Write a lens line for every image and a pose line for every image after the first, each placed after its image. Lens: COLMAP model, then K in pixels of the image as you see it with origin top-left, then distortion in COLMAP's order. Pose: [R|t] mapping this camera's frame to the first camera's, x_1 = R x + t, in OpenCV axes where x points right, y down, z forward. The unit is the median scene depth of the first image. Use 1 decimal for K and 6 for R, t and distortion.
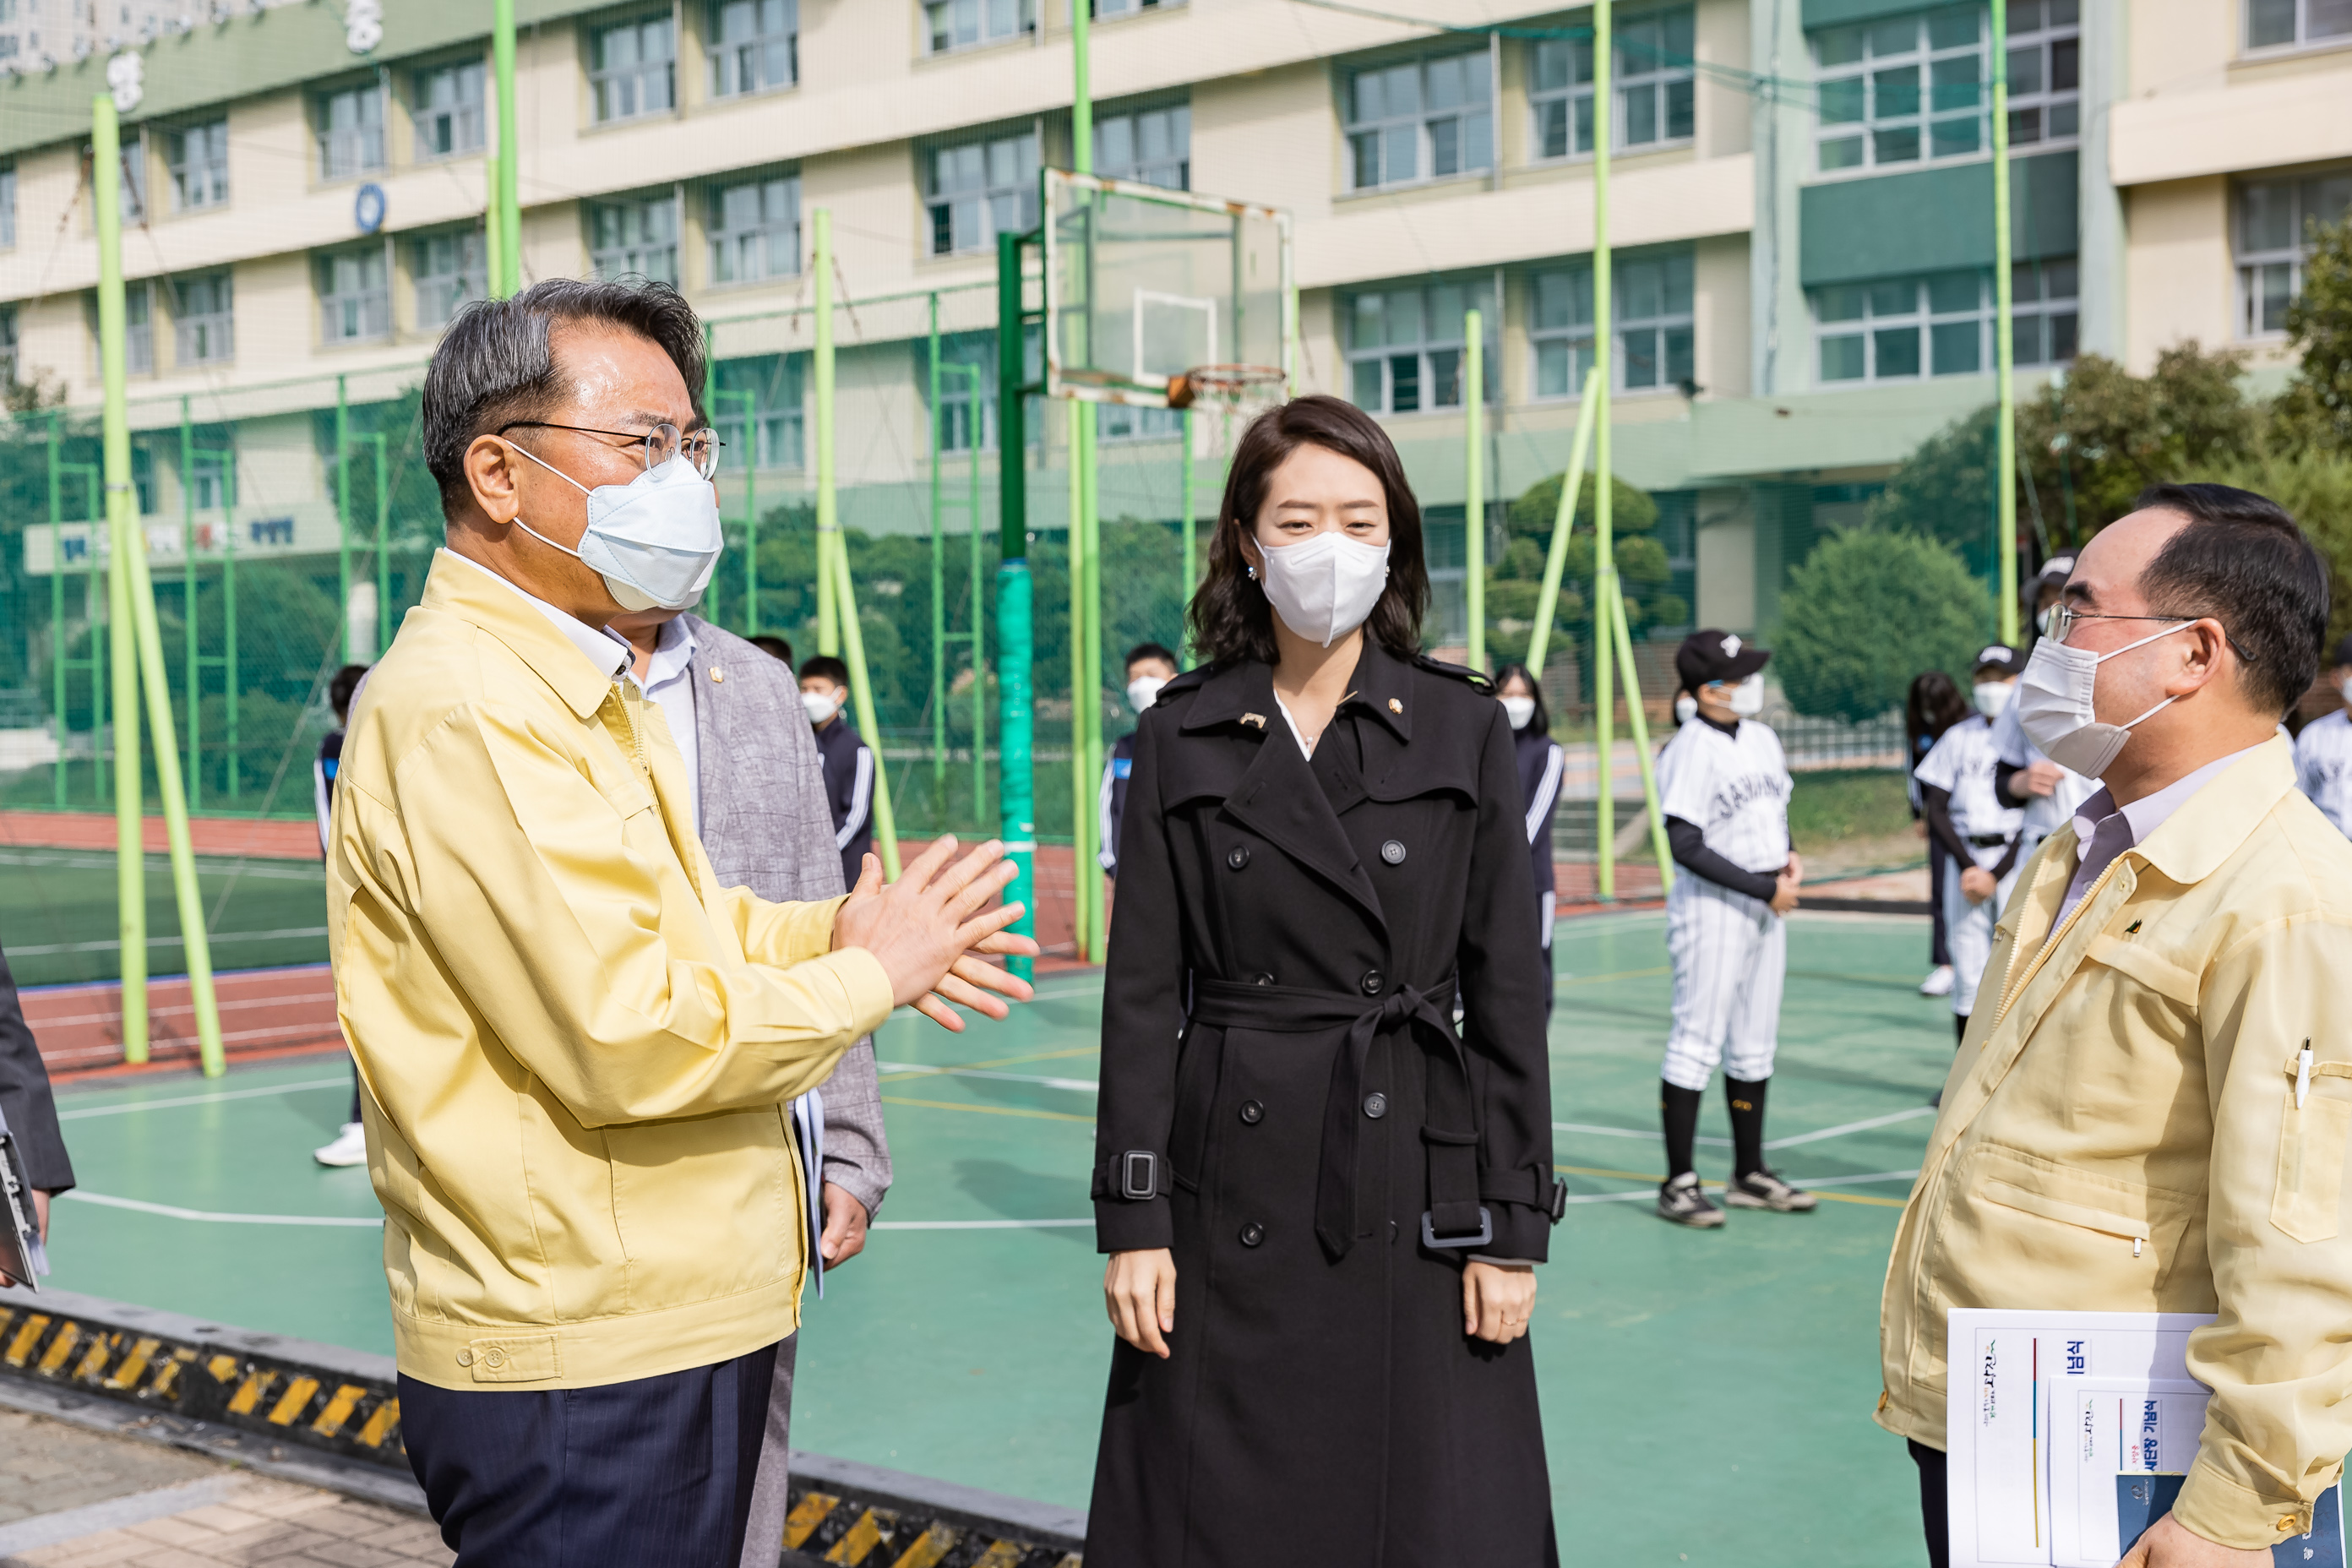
lens RADIAL K [[2946.1, 0, 1162.2], [0, 2946.1, 804.0], [0, 0, 1]] dist [0.018504, 0.000000]
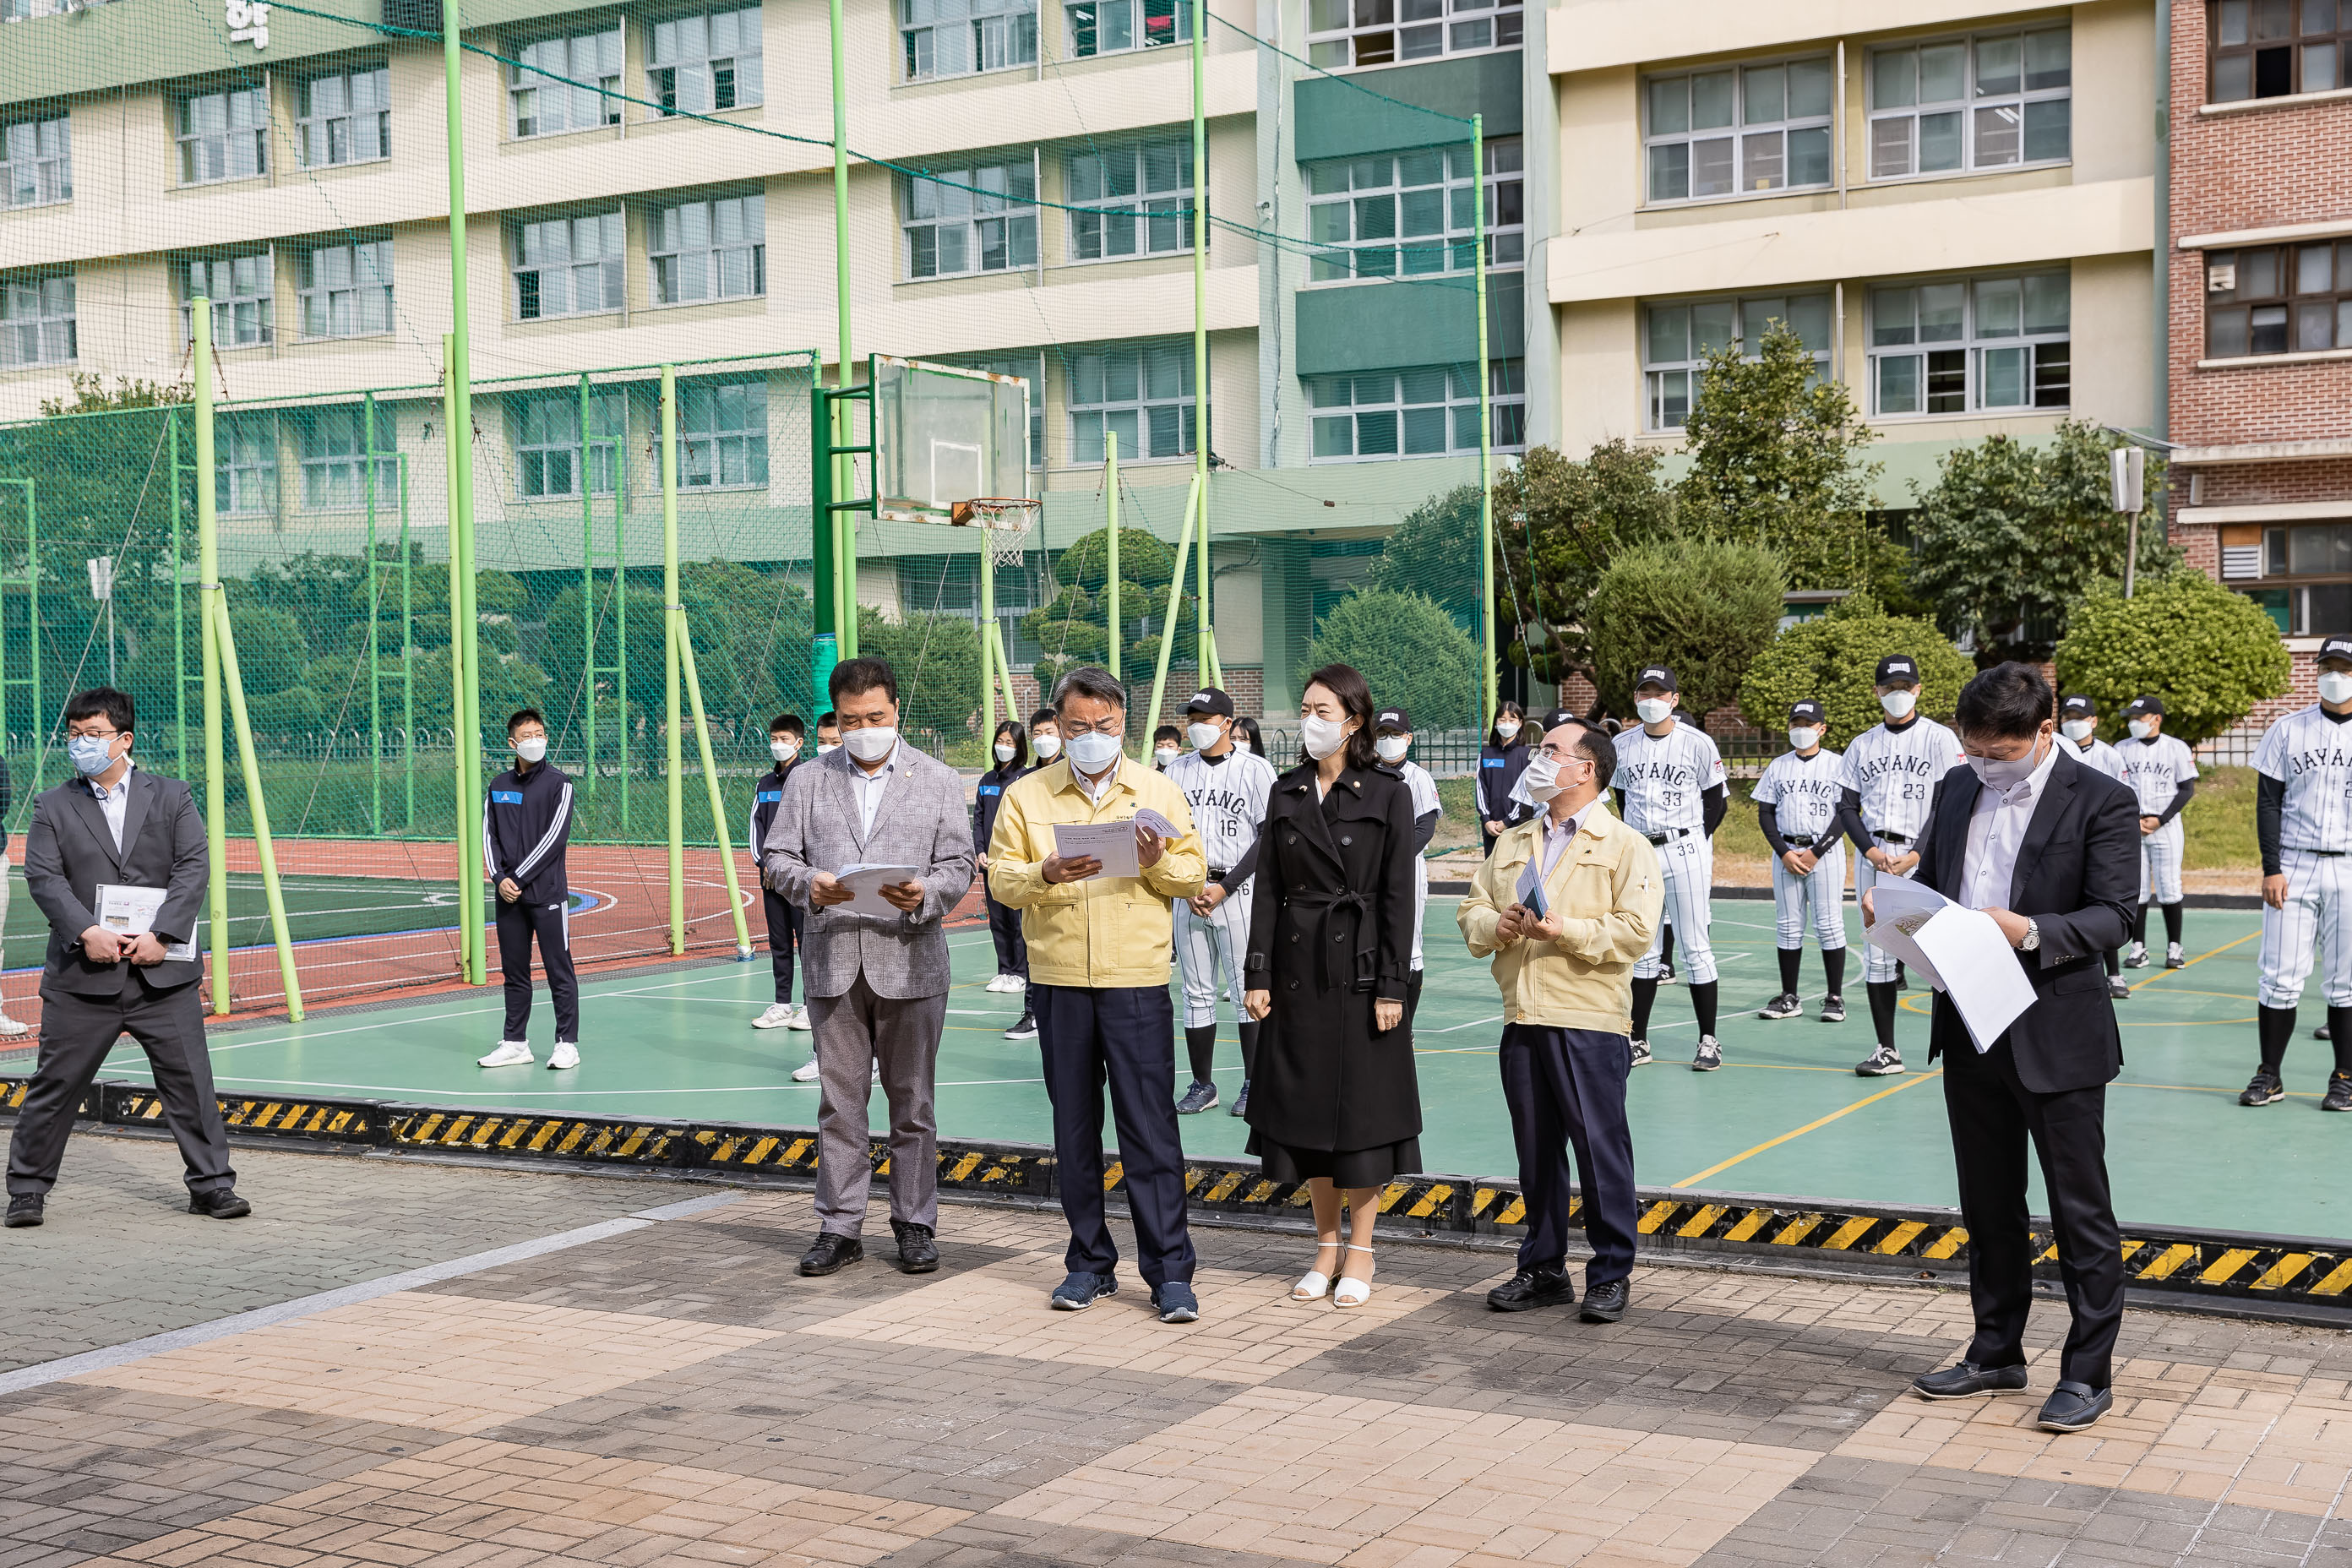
lens RADIAL K [[2809.5, 0, 1175.9], [0, 2809.5, 771.0], [0, 0, 1]] dist [0.029317, 0.000000]
pose [[0.980972, -0.004099, 0.194105, -0.063967], [0.006581, 0.999905, -0.012145, -0.001582], [-0.194037, 0.013191, 0.980906, -0.127657]]
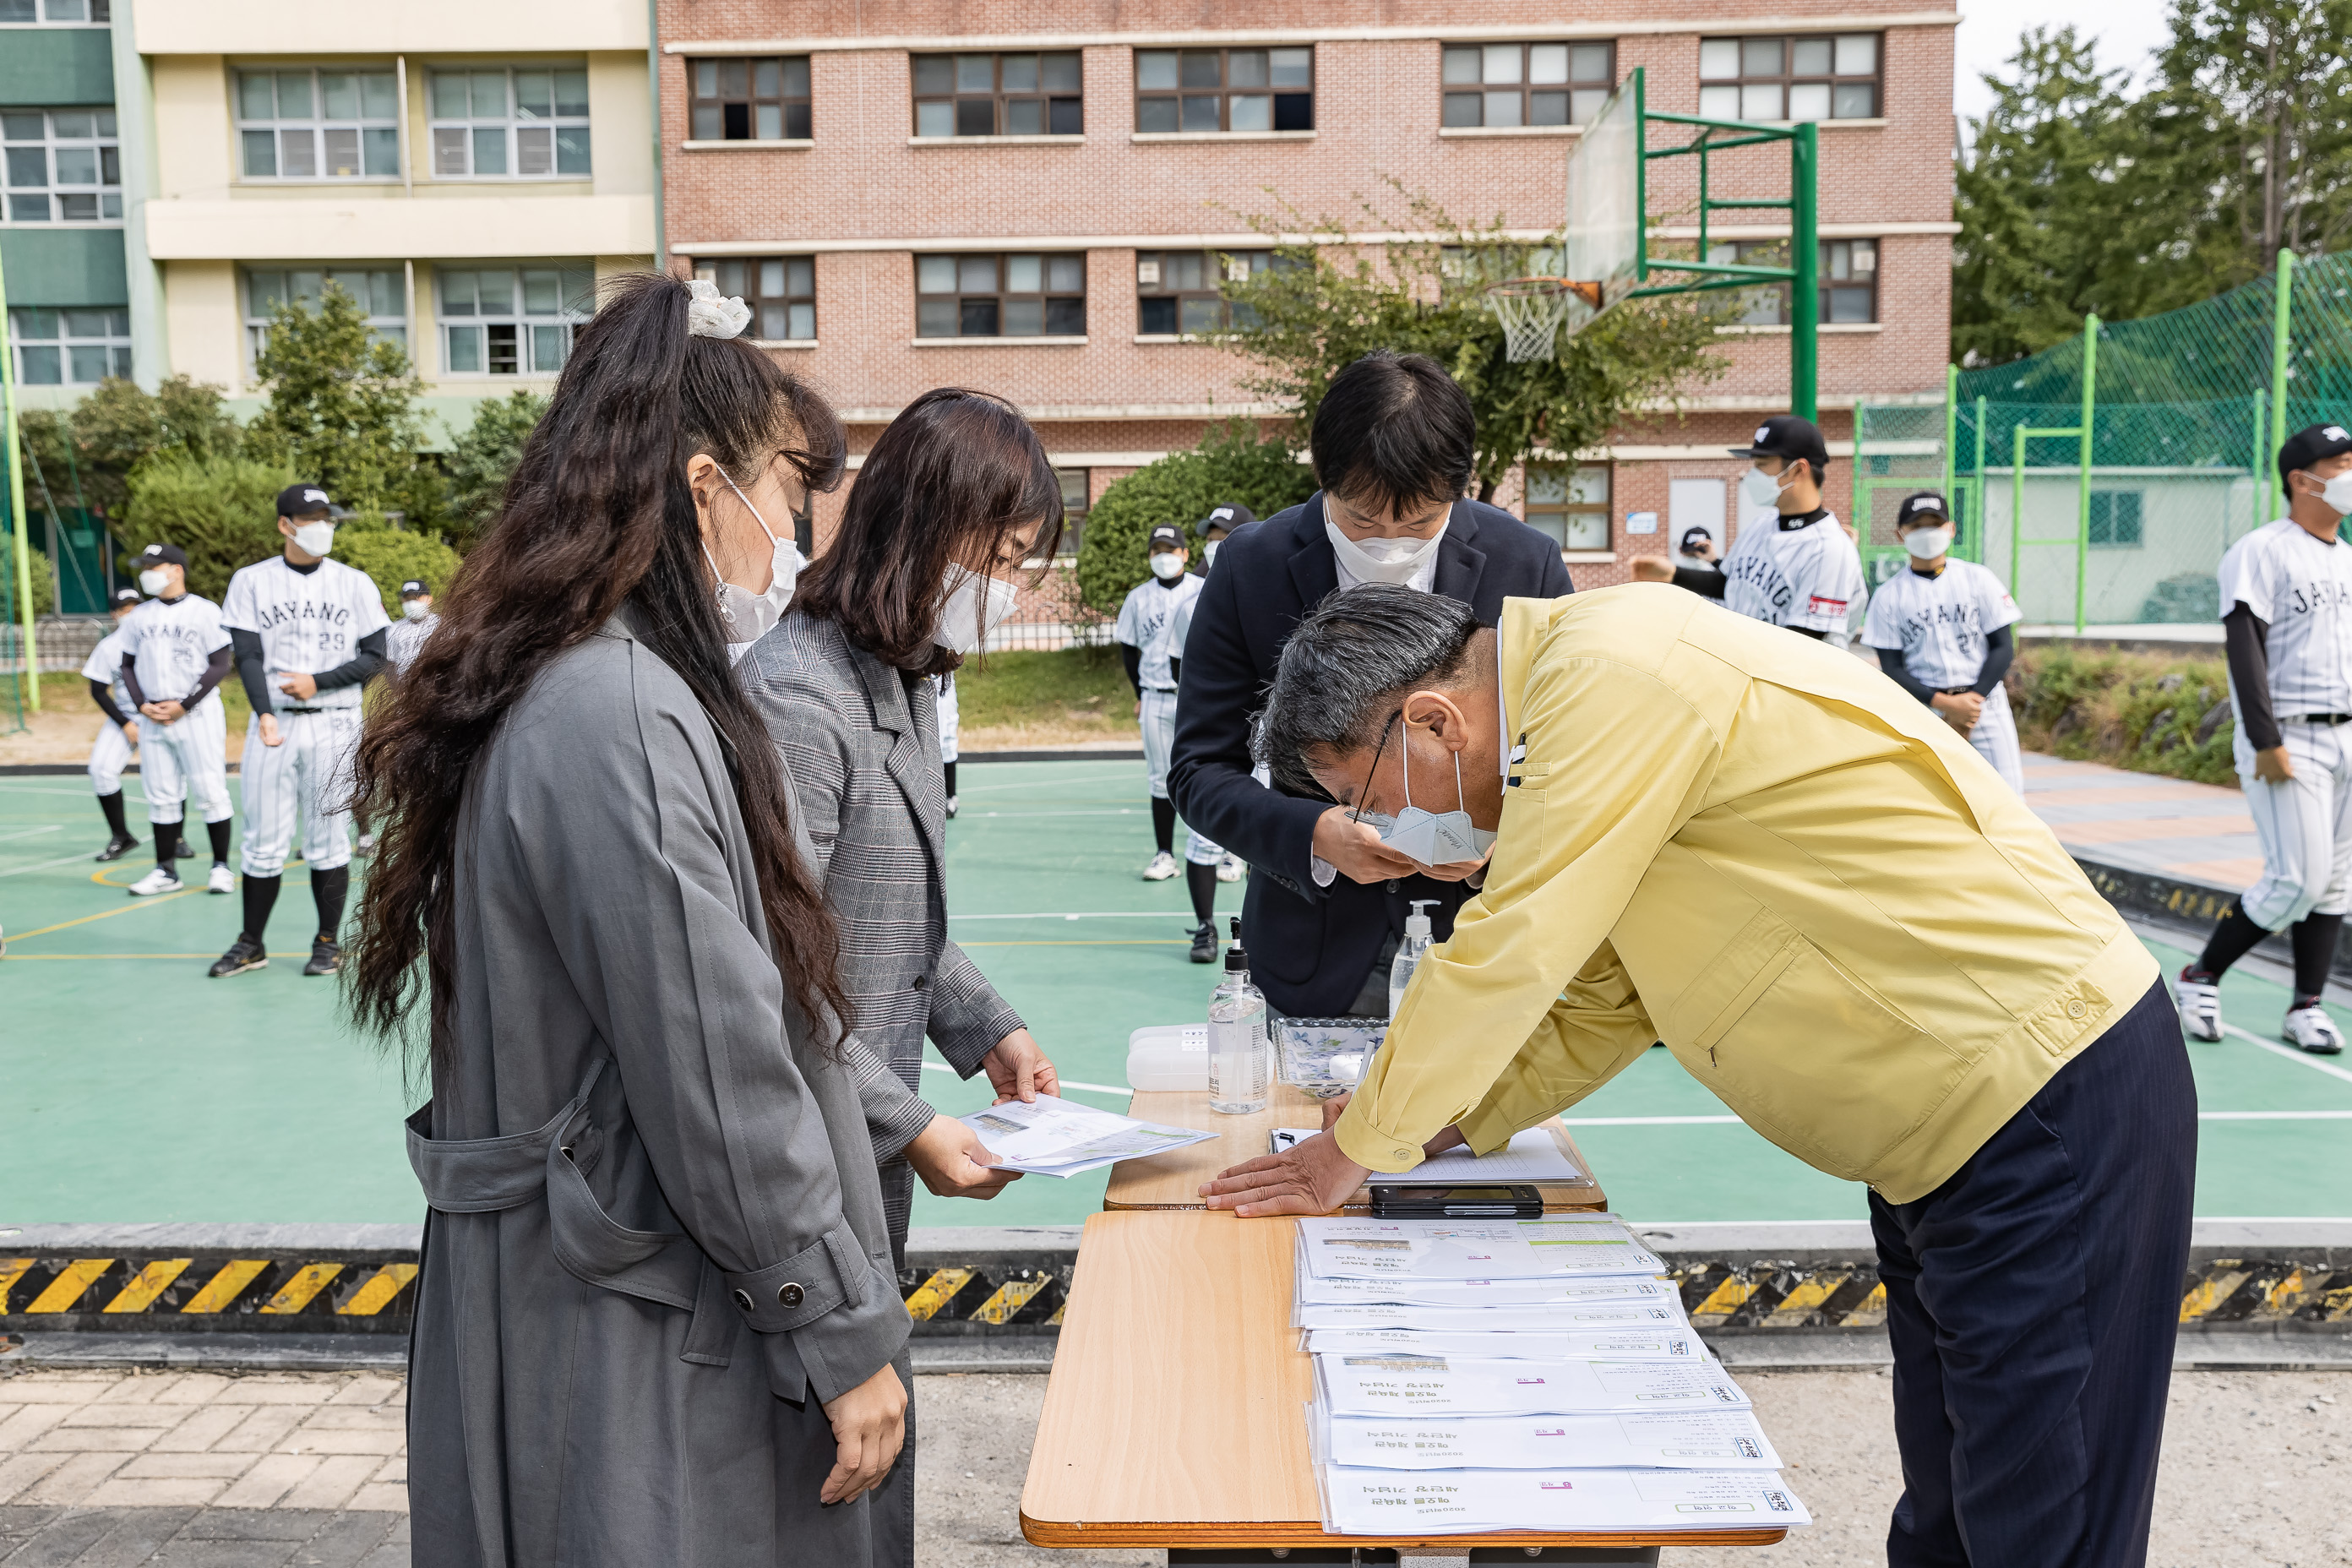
lens RADIAL K [[2040.0, 0, 1161.9], [0, 2040.0, 778.1], [0, 0, 1]] dist [0.009909, 0.039301]
pose [[0.765960, -0.048645, 0.641046, 0.055447], [0.023697, 0.998592, 0.047461, 0.003525], [-0.642452, -0.021162, 0.766034, -0.072220]]
